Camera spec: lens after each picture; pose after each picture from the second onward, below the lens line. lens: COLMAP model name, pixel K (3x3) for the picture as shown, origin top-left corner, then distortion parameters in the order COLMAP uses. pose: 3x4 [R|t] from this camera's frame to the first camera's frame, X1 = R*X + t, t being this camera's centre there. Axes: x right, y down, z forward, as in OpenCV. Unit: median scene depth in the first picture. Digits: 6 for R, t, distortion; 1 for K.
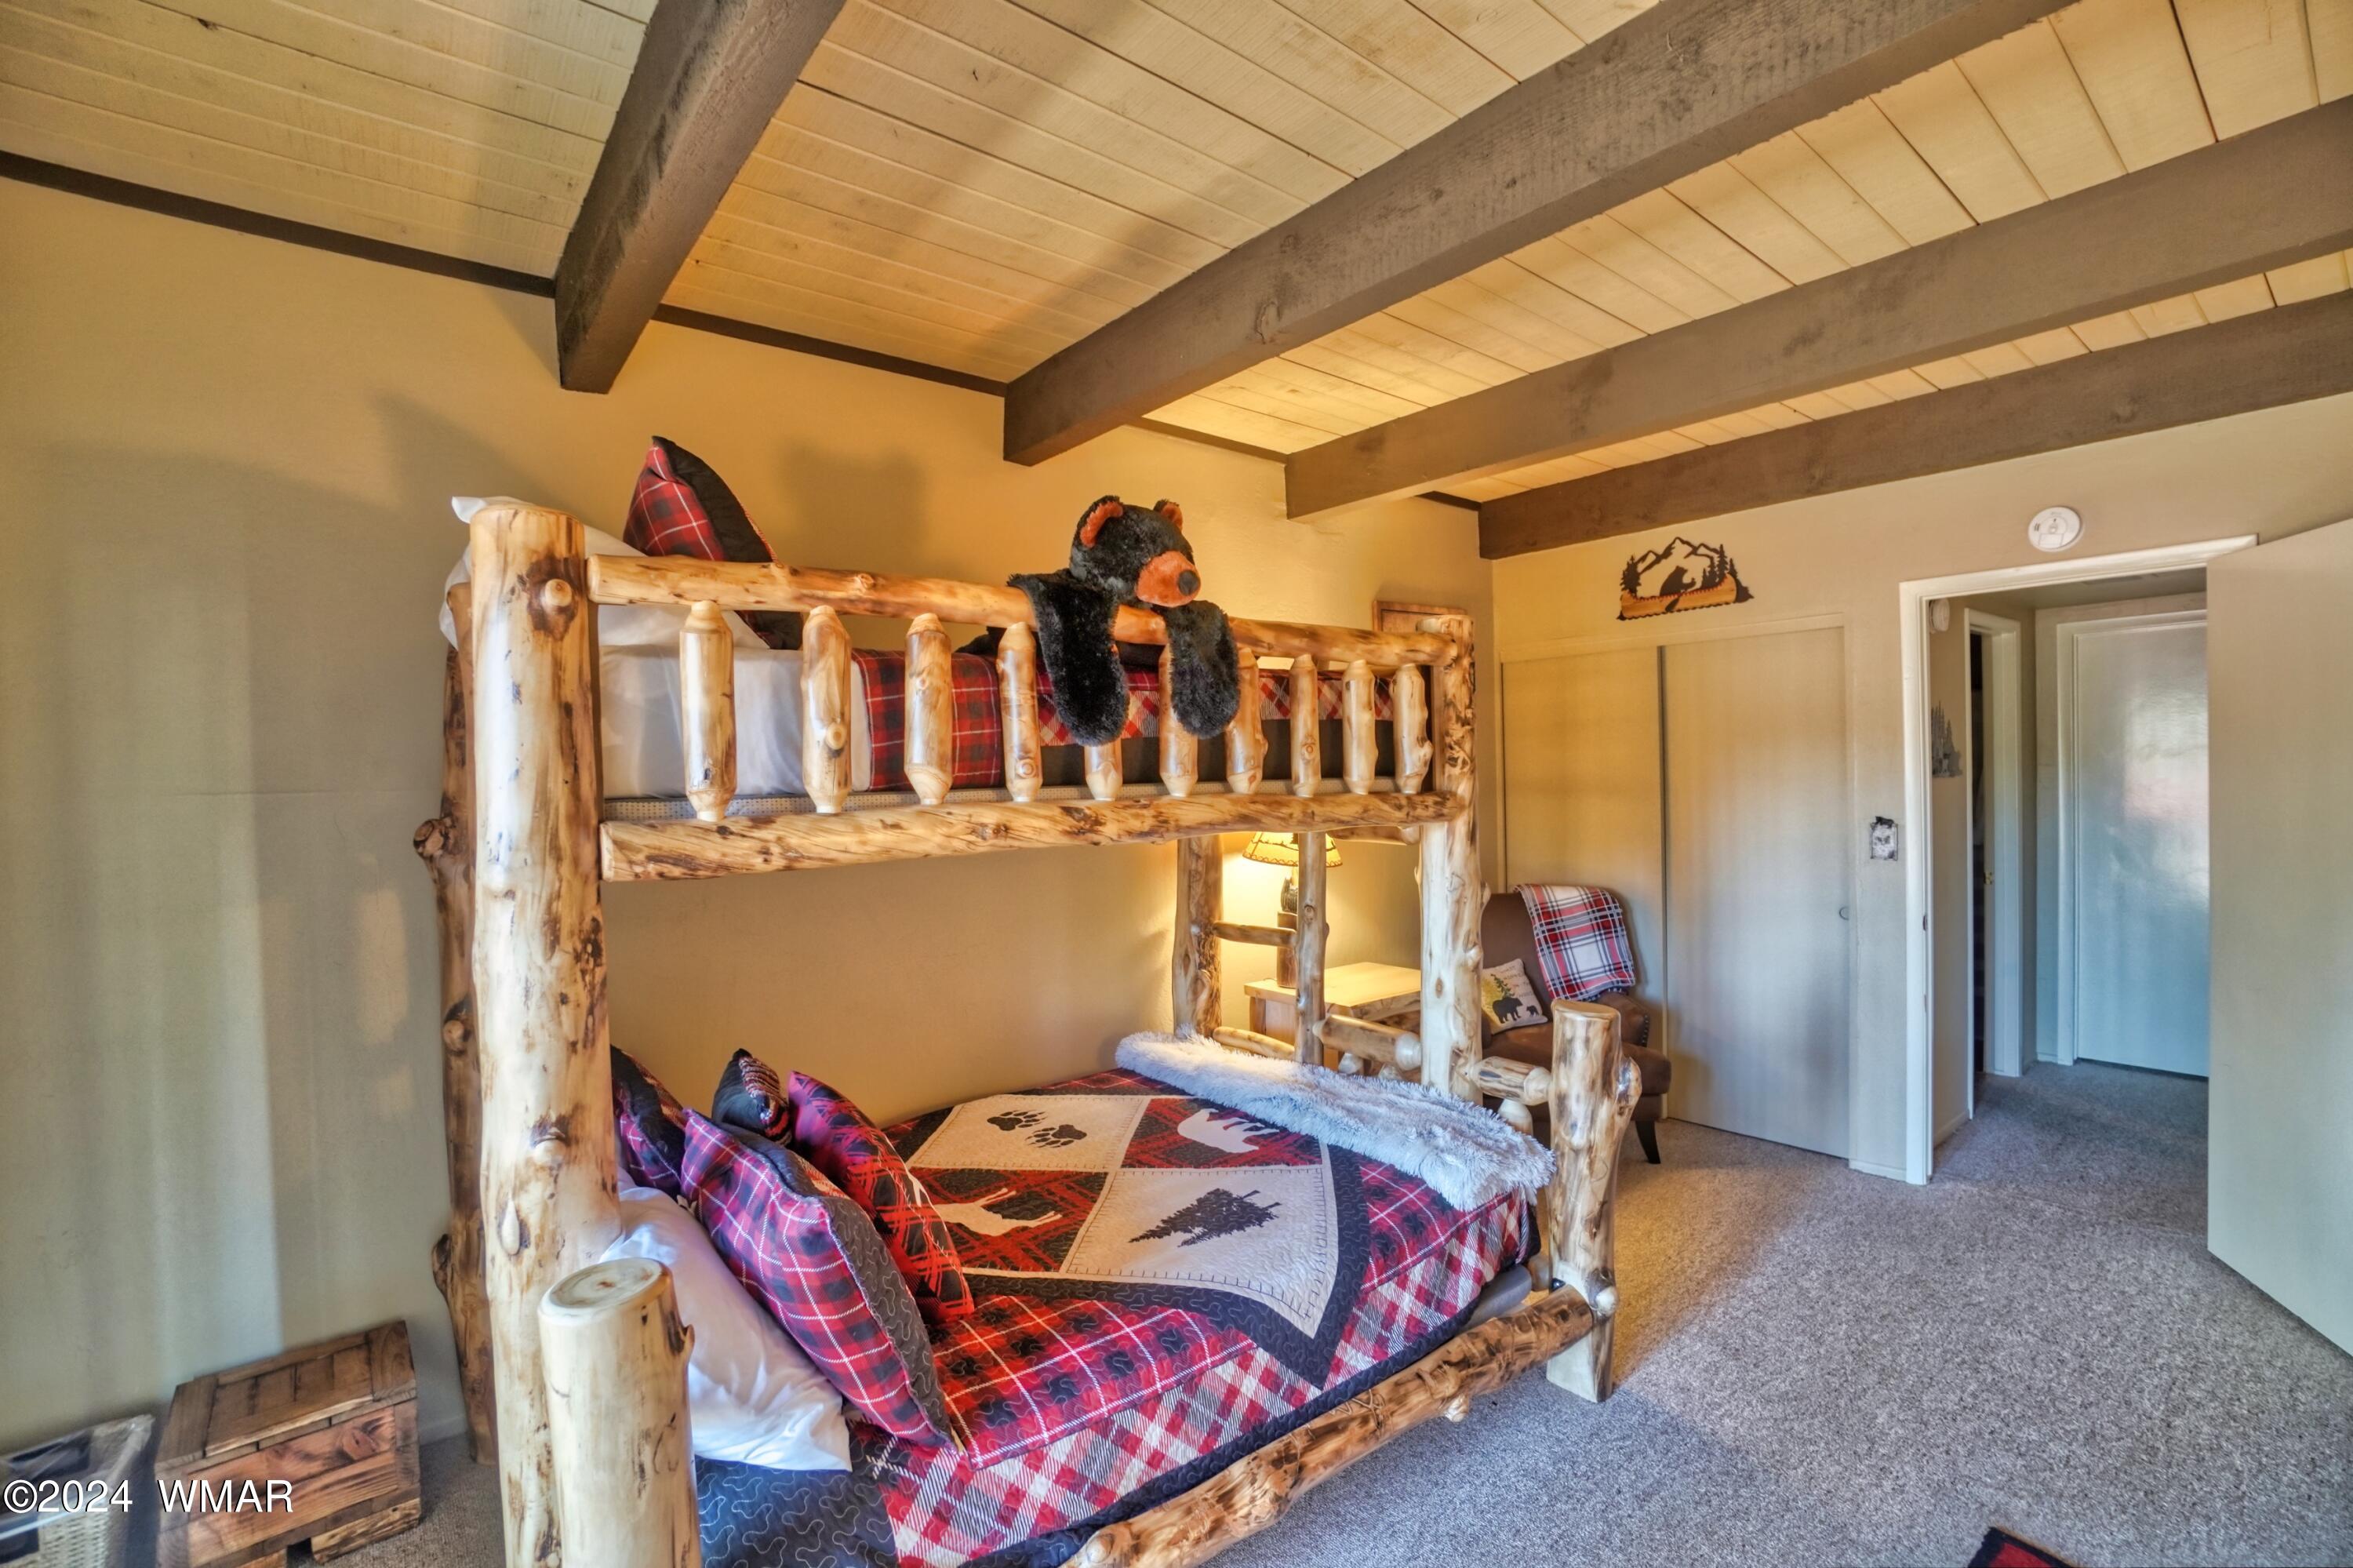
lens RADIAL K [[1034.9, 0, 1166.7], [0, 1034.9, 798.8], [0, 0, 1]] dist [-0.056722, 0.015843]
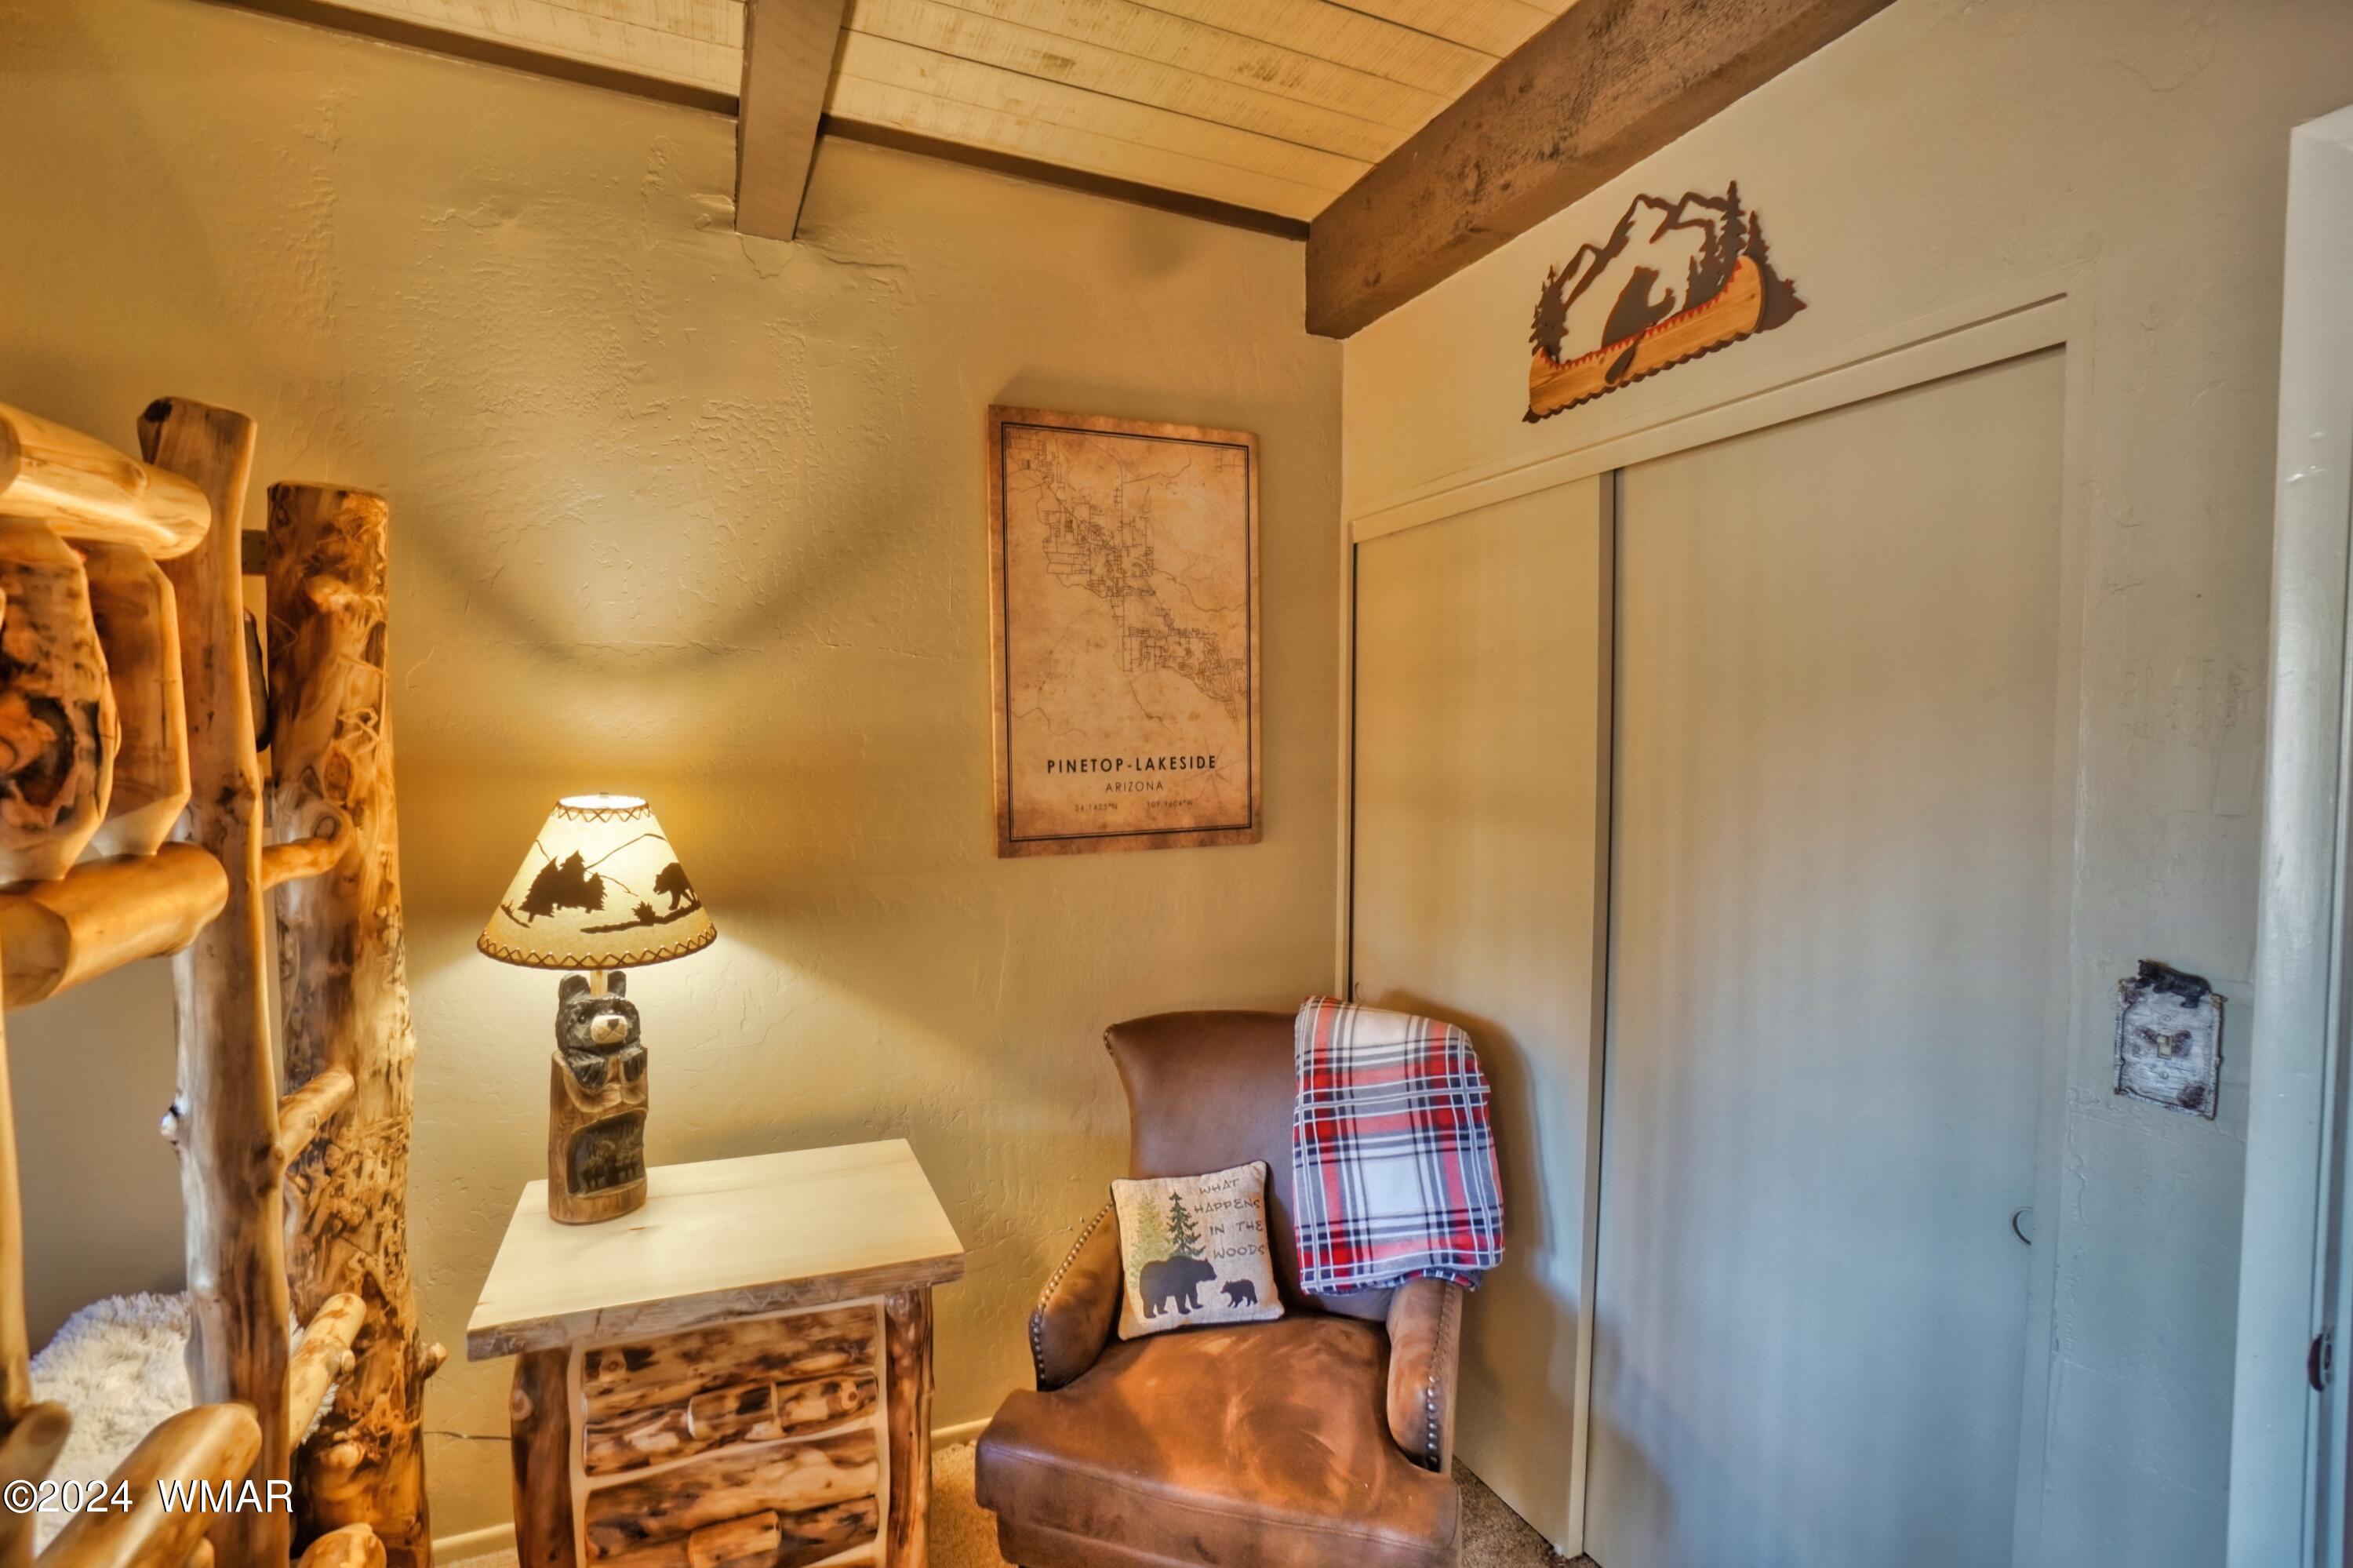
lens RADIAL K [[1034.9, 0, 1189.0], [0, 1034.9, 788.6], [0, 0, 1]] dist [-0.056722, 0.015843]
pose [[0.965569, 0.042064, -0.256722, 0.441163], [-0.034323, 0.998813, 0.034565, -0.030670], [0.257871, -0.024564, 0.965867, 0.563705]]
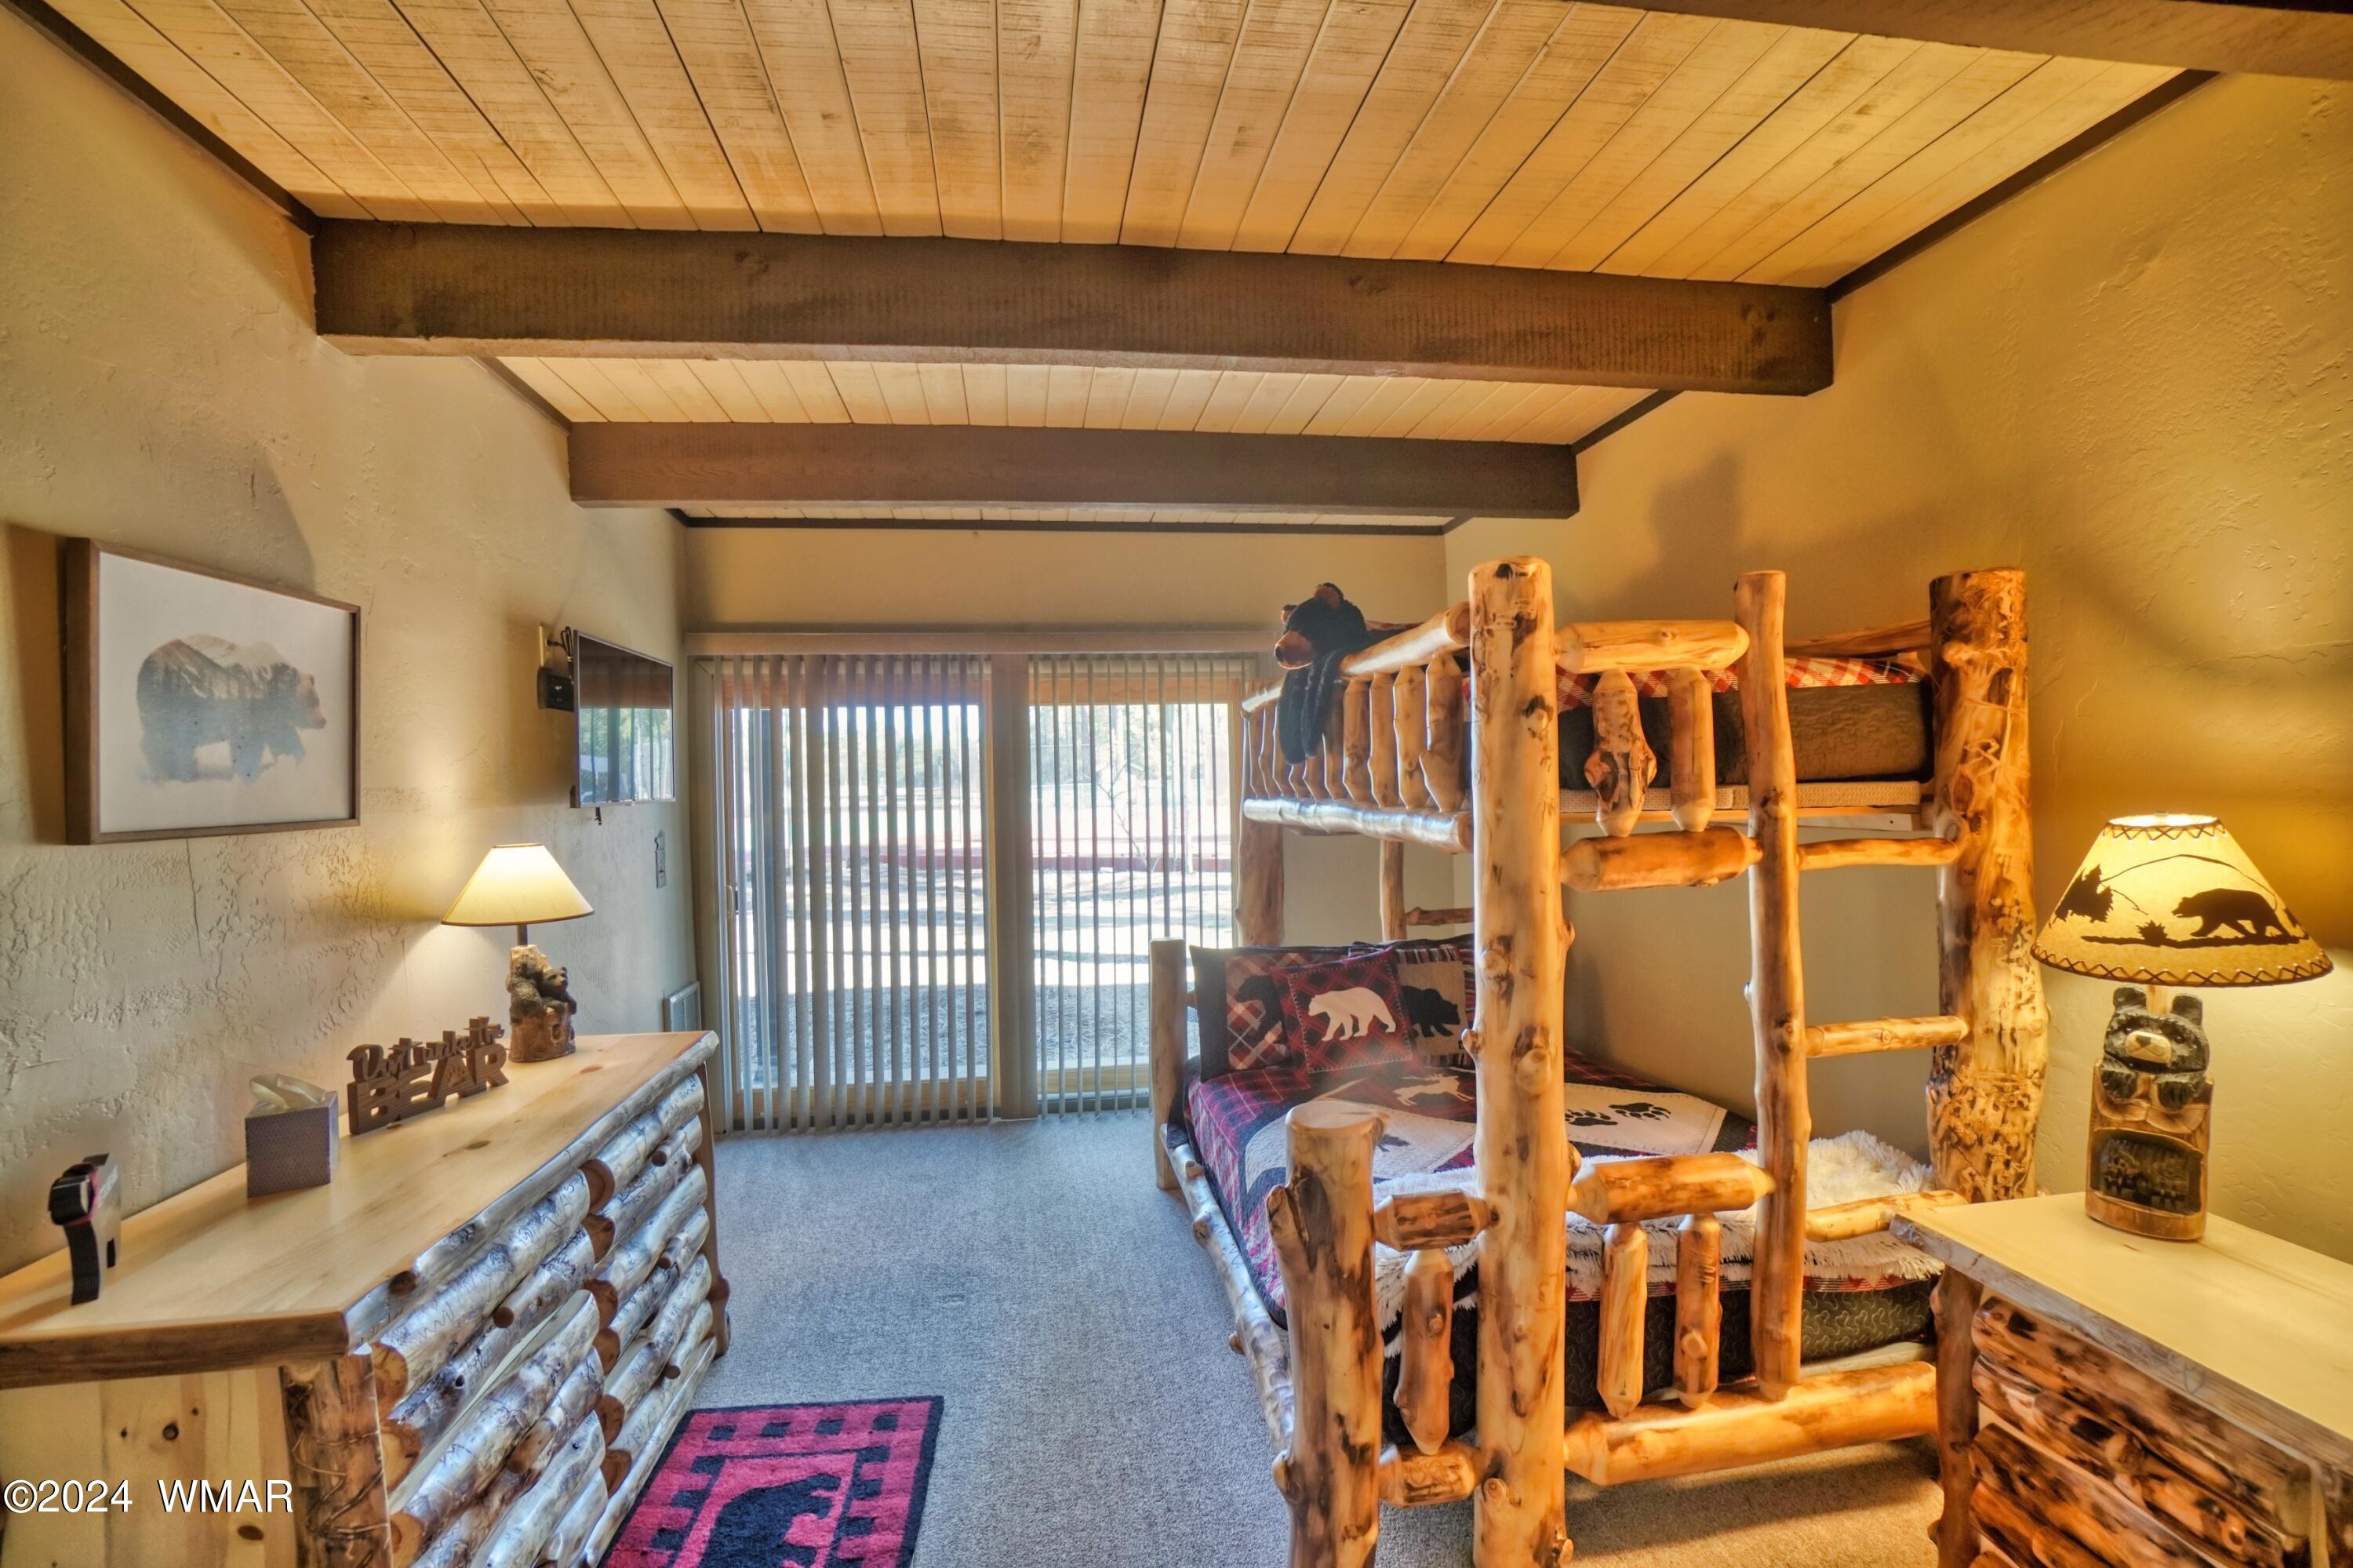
lens RADIAL K [[1034.9, 0, 1165.5], [0, 1034.9, 776.0], [0, 0, 1]] dist [-0.056722, 0.015843]
pose [[-0.508980, 0.025410, -0.860403, 0.673881], [0.017628, 0.999662, 0.019094, -0.036042], [0.860598, -0.005449, -0.509256, 0.773636]]
